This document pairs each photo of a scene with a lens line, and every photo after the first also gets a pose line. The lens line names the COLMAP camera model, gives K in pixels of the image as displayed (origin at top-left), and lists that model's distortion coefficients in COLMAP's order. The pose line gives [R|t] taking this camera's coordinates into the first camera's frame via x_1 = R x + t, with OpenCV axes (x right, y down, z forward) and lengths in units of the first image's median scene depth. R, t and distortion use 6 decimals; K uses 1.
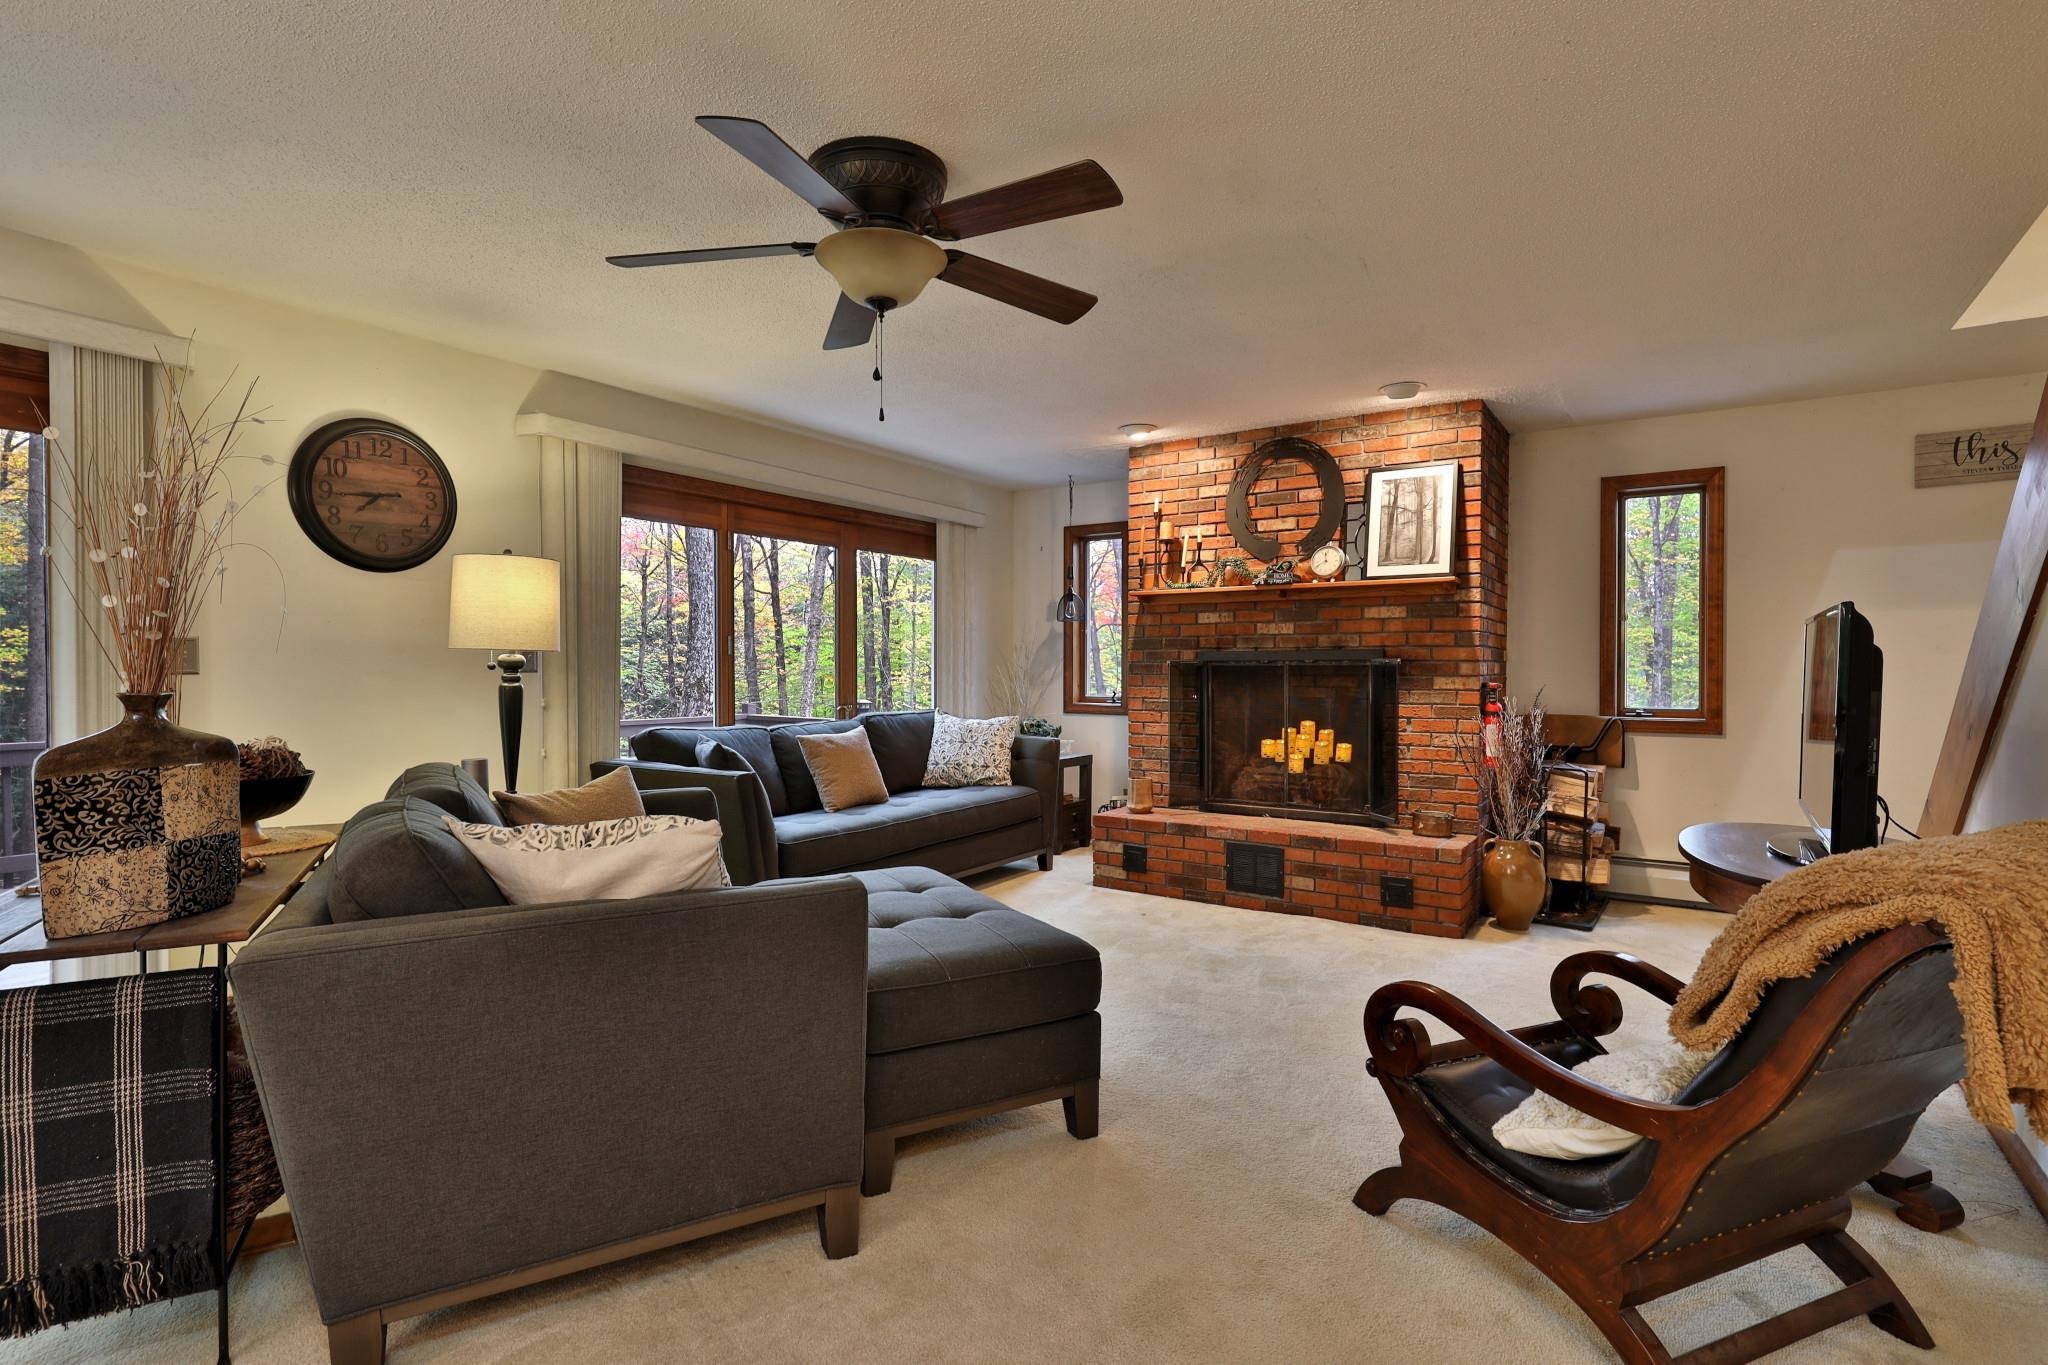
lens RADIAL K [[989.0, 0, 1031.7], [0, 989.0, 681.2], [0, 0, 1]] dist [0.001309, 0.000109]
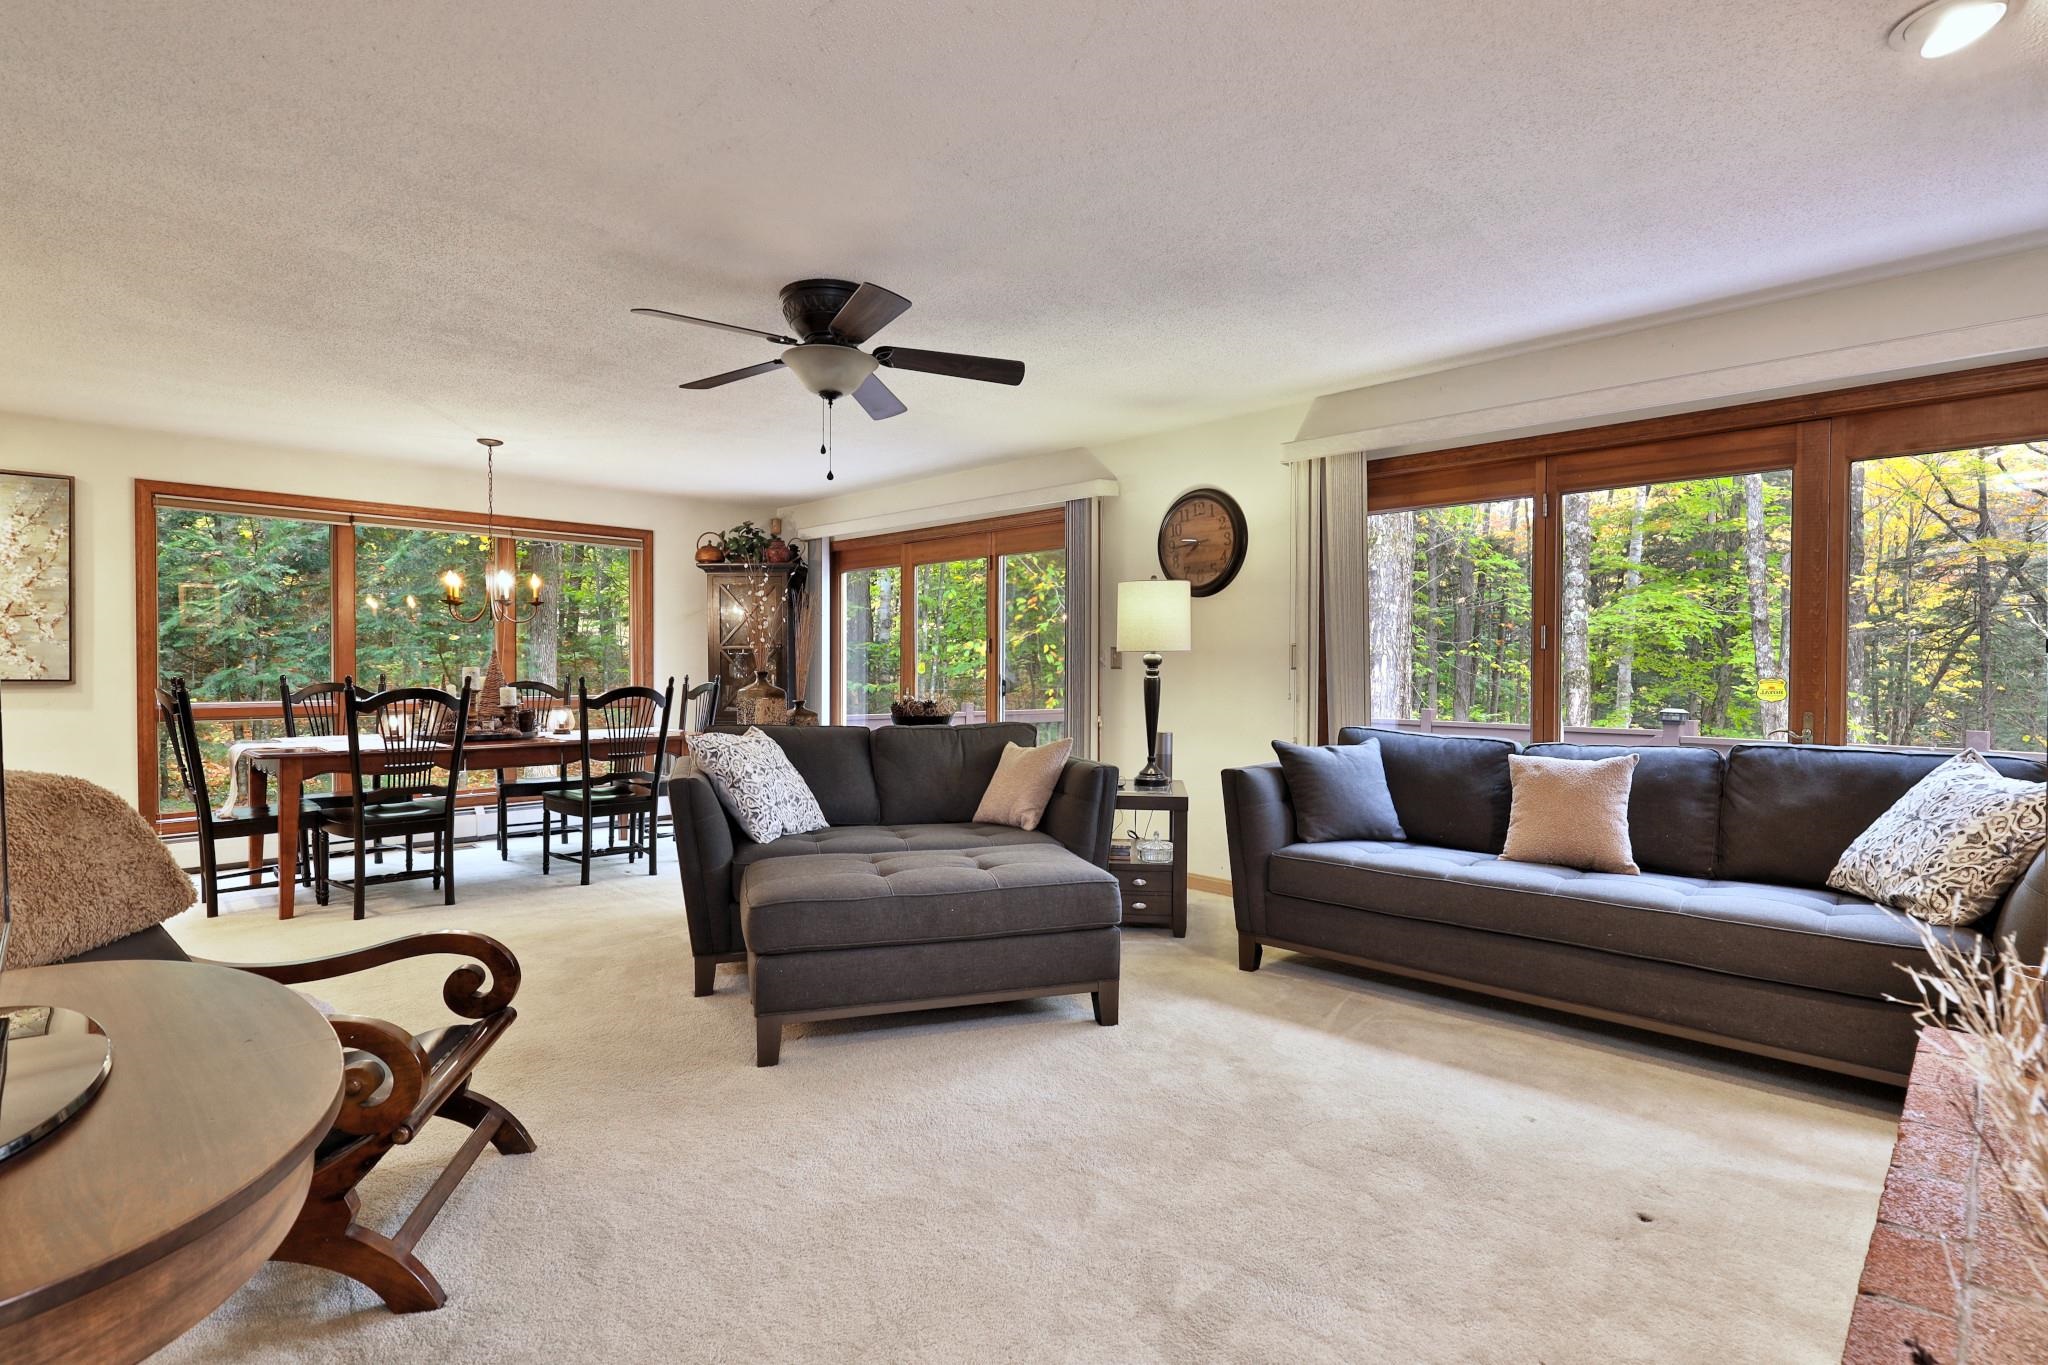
lens RADIAL K [[989.0, 0, 1031.7], [0, 989.0, 681.2], [0, 0, 1]] dist [0.001309, 0.000109]
pose [[-0.197131, 0.009781, -0.980328, 0.580189], [-0.018957, 0.999725, 0.013786, -0.004655], [0.980194, 0.021301, -0.196892, 0.789825]]
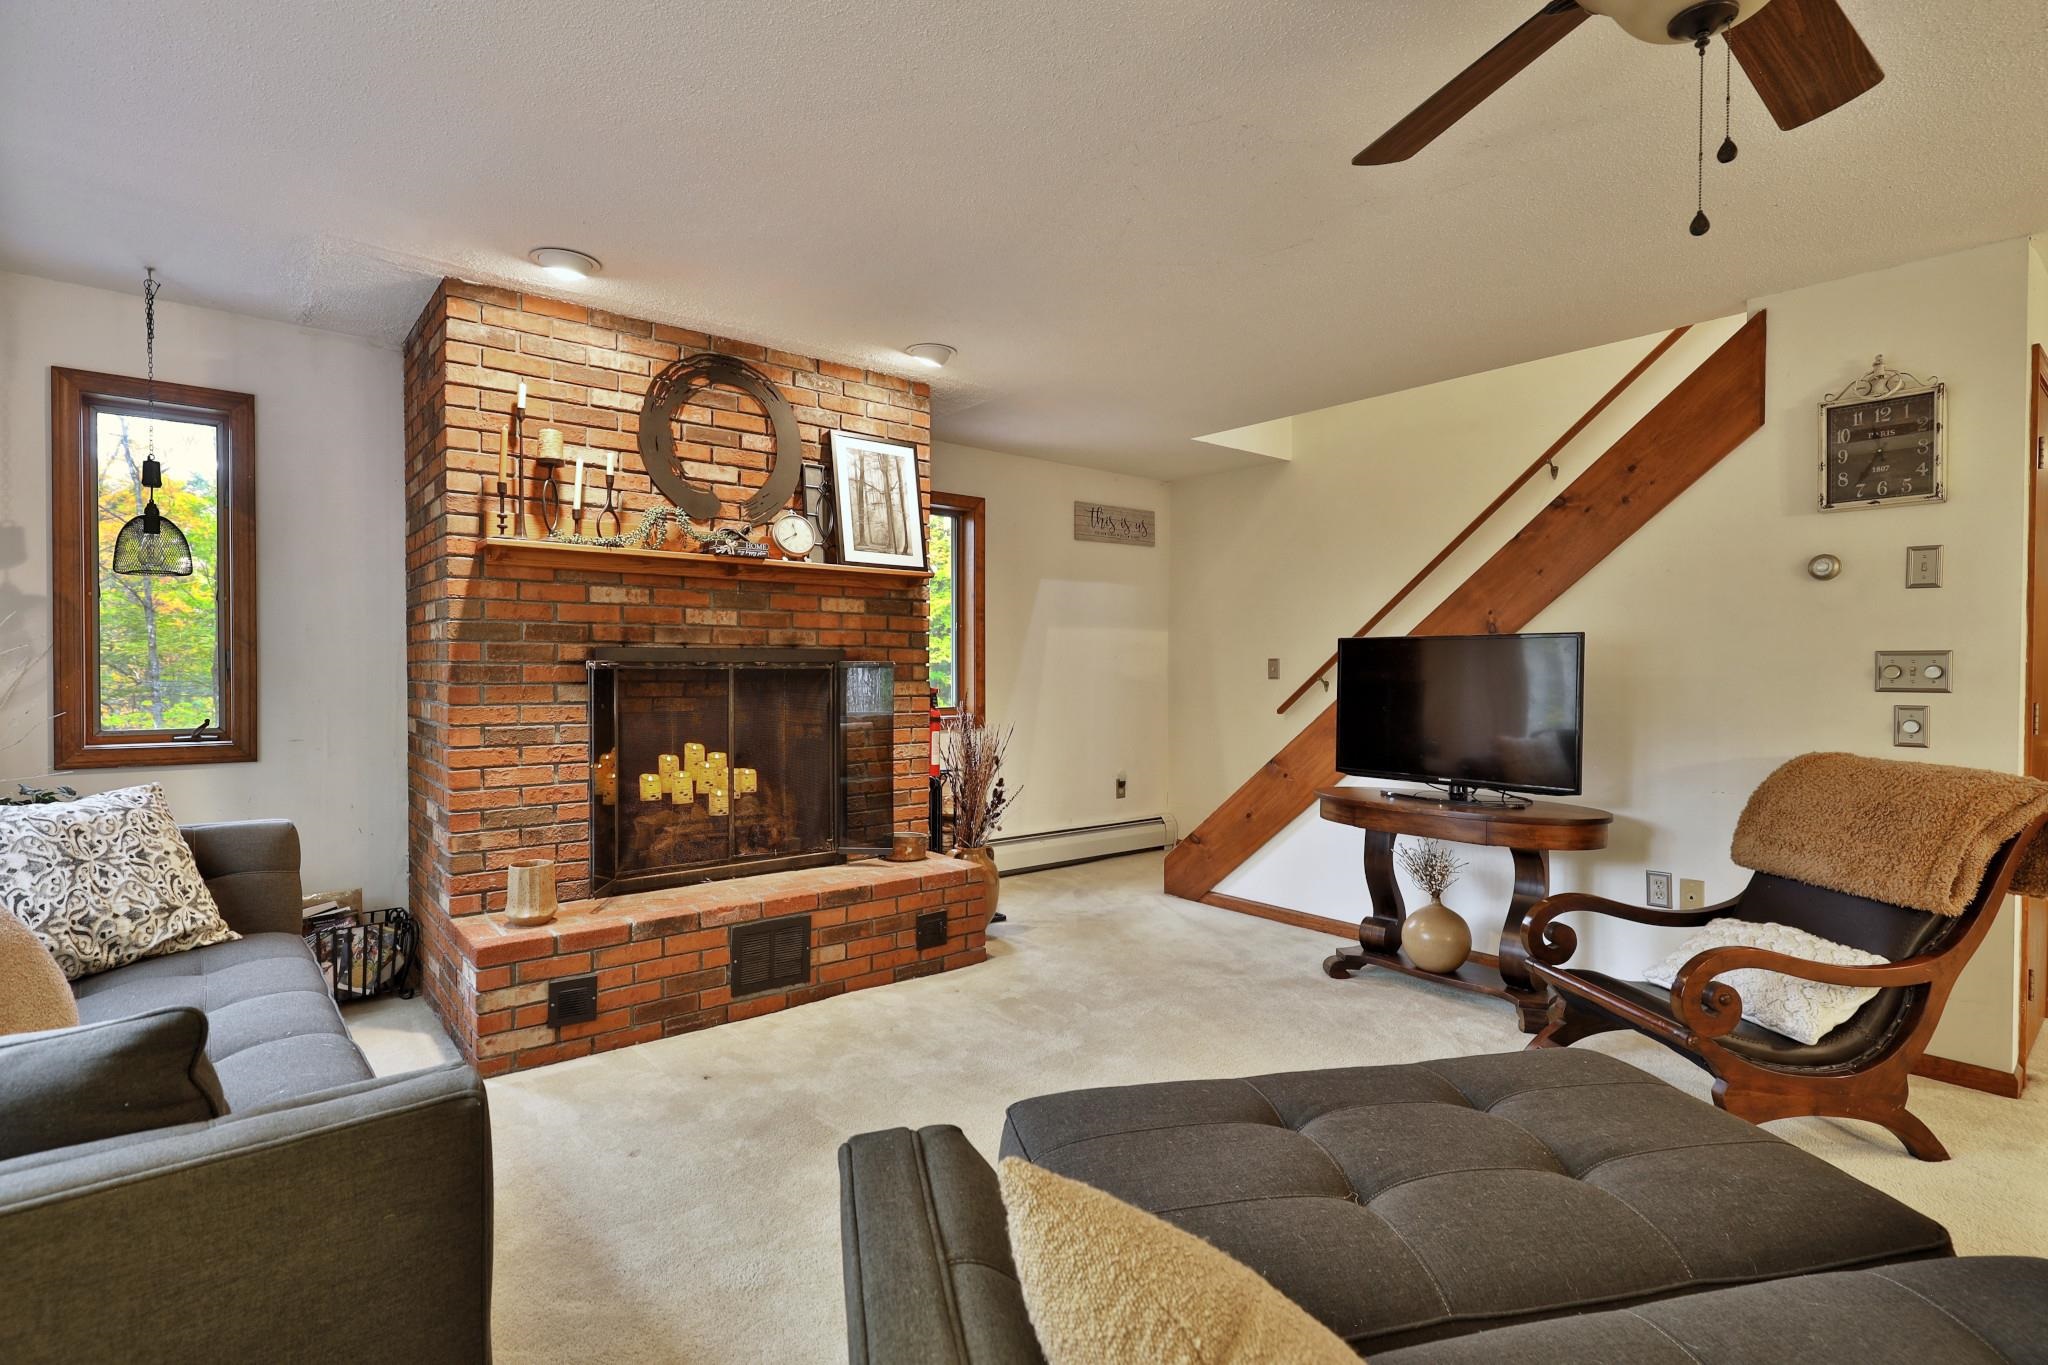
lens RADIAL K [[989.0, 0, 1031.7], [0, 989.0, 681.2], [0, 0, 1]] dist [0.001309, 0.000109]
pose [[0.277638, -0.013557, 0.960590, -0.399668], [0.010904, 0.999880, 0.010960, -0.012997], [-0.960624, 0.007431, 0.277752, 0.611094]]
